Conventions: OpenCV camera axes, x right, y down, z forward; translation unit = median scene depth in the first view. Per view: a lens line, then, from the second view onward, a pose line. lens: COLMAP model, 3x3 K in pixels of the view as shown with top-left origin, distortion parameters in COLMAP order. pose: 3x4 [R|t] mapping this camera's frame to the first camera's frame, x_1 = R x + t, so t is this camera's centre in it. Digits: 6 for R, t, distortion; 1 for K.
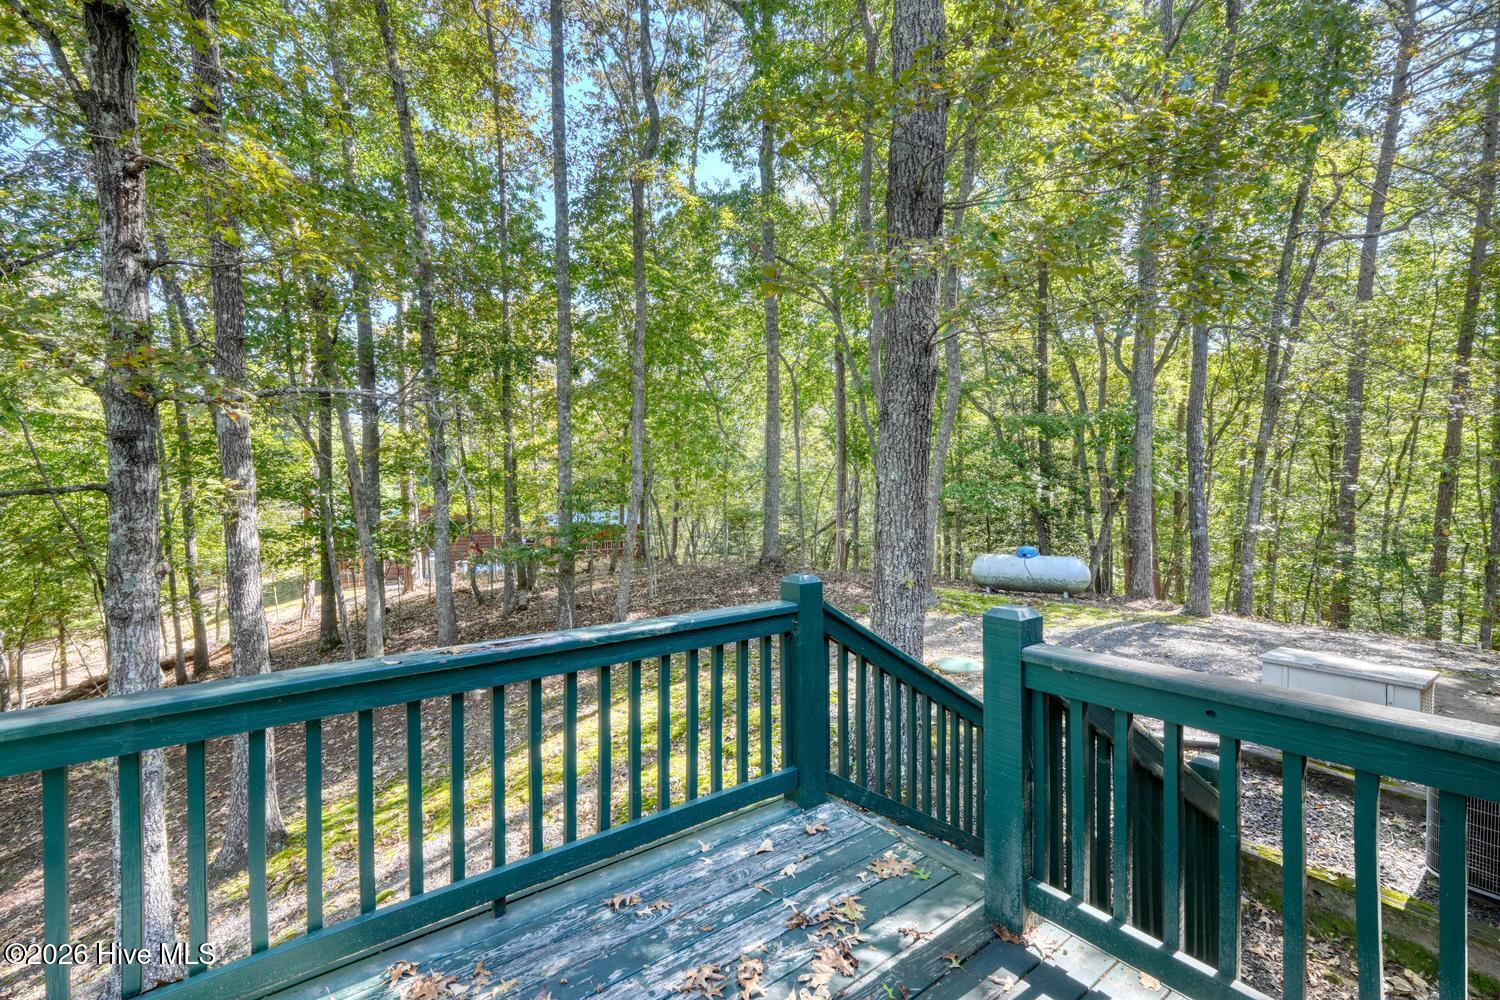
lens RADIAL K [[629.7, 0, 750.0], [0, 629.7, 500.0], [0, 0, 1]] dist [0.000277, -0.000092]
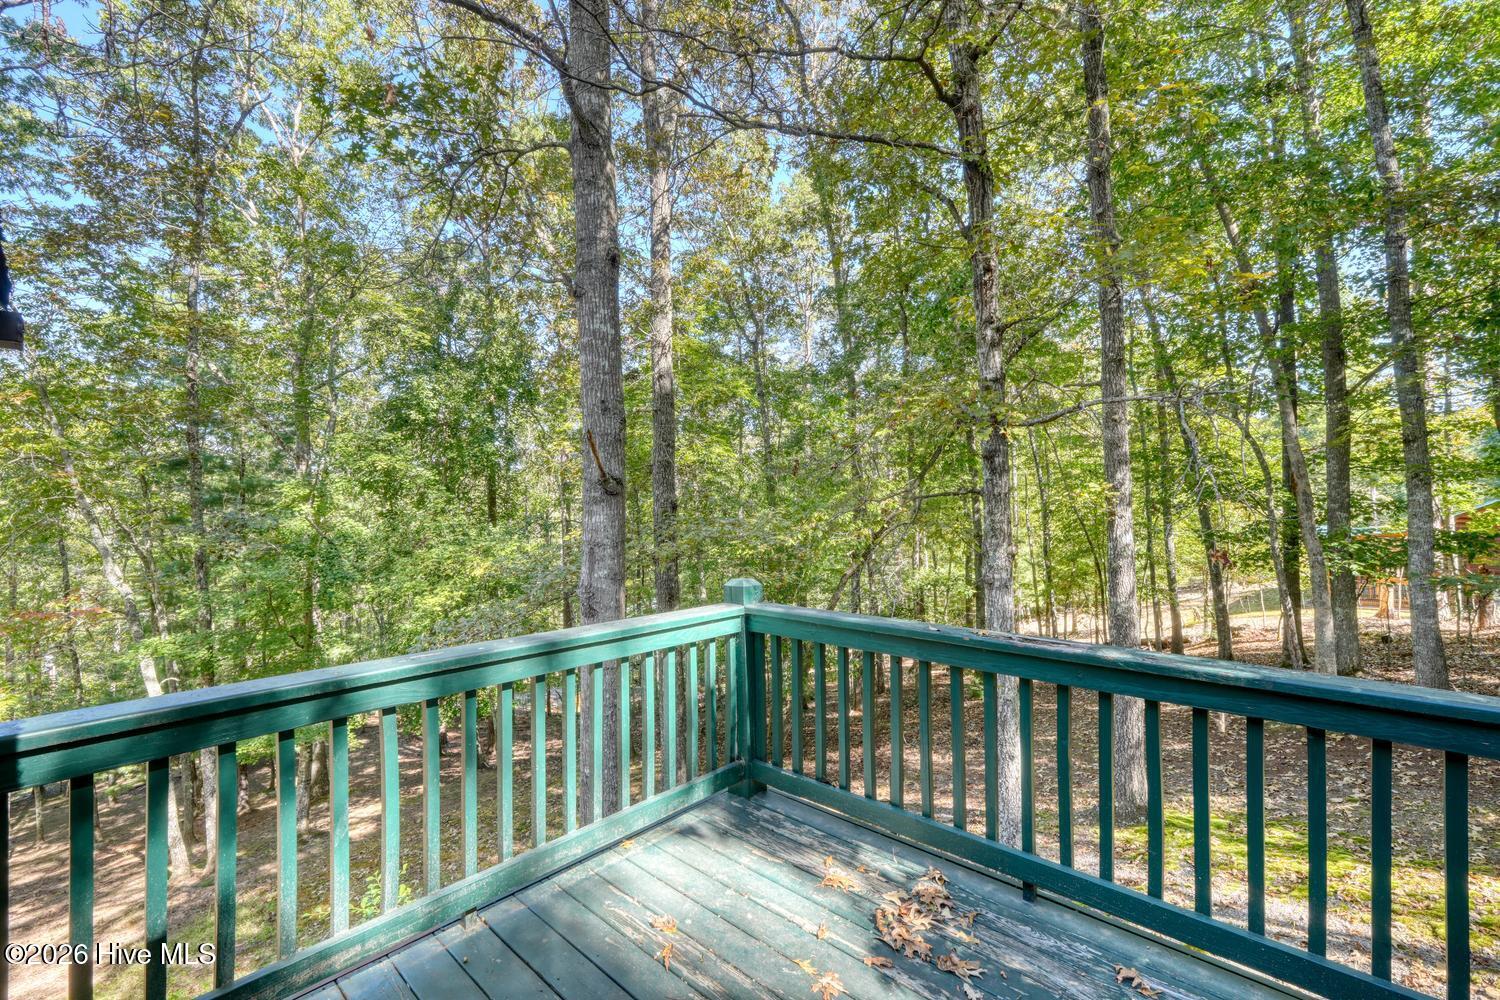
lens RADIAL K [[635.8, 0, 750.0], [0, 635.8, 500.0], [0, 0, 1]] dist [0.001589, 0.000571]
pose [[0.197498, 0.003691, -0.980296, 0.190838], [-0.006176, 0.999978, 0.002521, -0.000155], [0.980284, 0.005556, 0.197517, 0.119610]]
